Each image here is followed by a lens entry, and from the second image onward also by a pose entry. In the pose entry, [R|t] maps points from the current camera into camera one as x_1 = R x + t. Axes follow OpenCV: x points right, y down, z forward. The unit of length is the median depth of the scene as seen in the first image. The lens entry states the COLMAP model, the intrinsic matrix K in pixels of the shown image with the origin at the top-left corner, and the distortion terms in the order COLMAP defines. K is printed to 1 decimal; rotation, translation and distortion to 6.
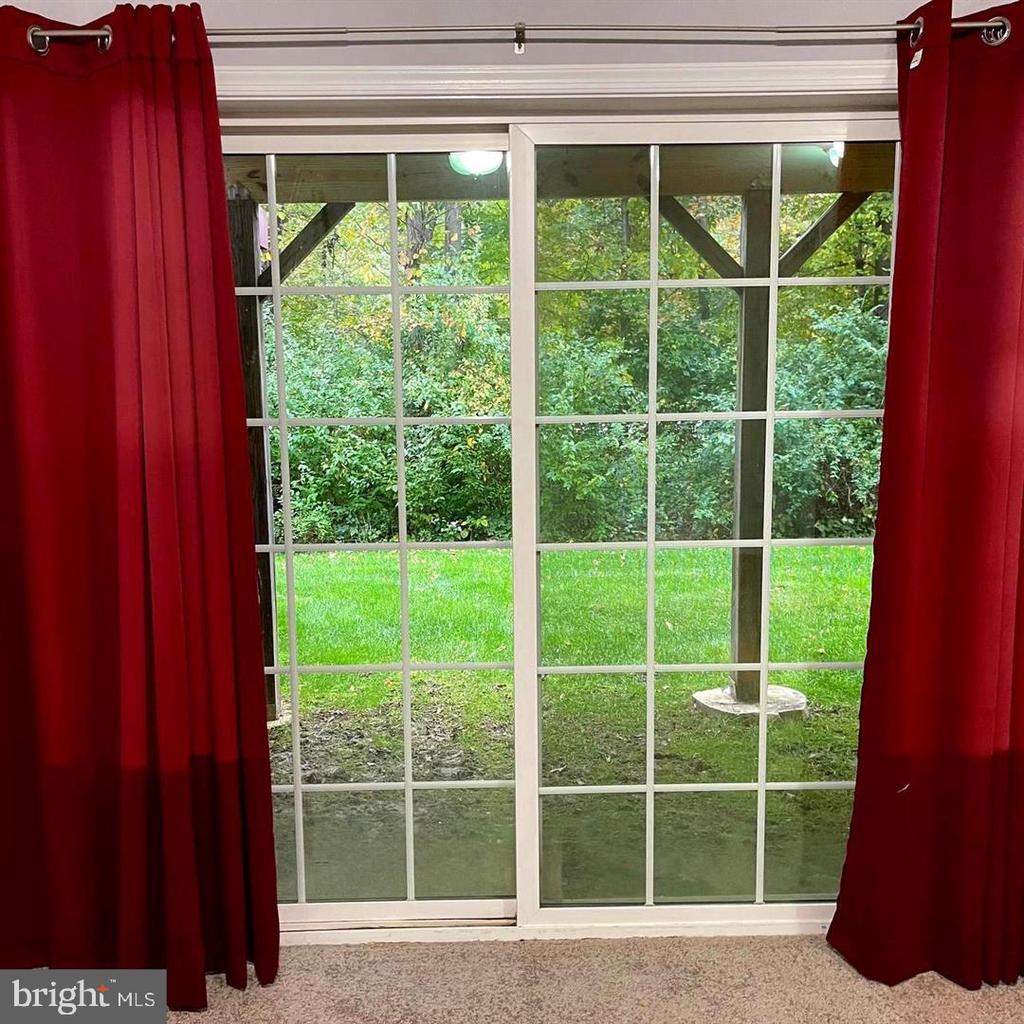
lens RADIAL K [[1022.5, 0, 512.0], [0, 1022.5, 512.0], [0, 0, 1]] dist [0.068854, -0.009396]
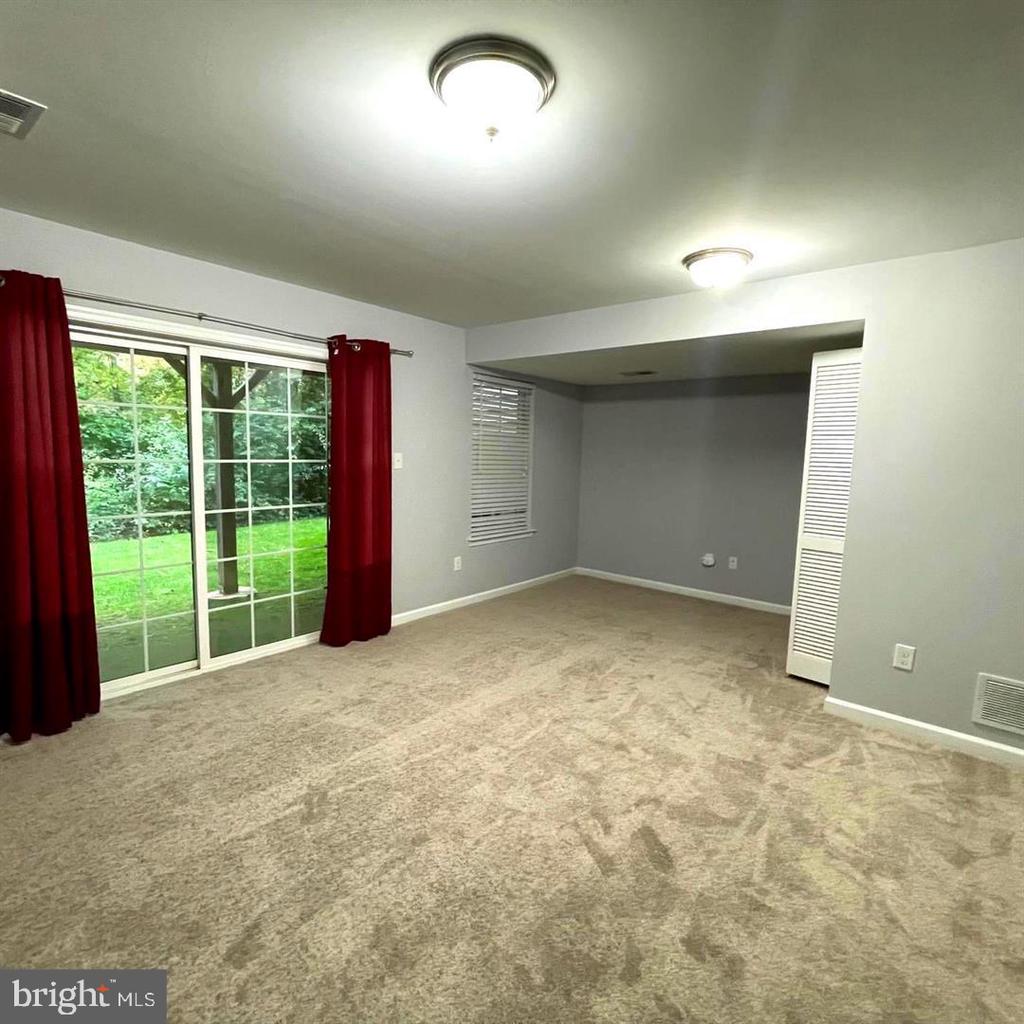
lens RADIAL K [[550.7, 0, 512.0], [0, 550.7, 512.0], [0, 0, 1]] dist [0.002310, -0.000854]
pose [[0.648310, -0.048808, 0.759810, -0.502829], [0.062781, 0.997972, 0.010539, 0.064352], [-0.758784, 0.040869, 0.650059, -0.431047]]
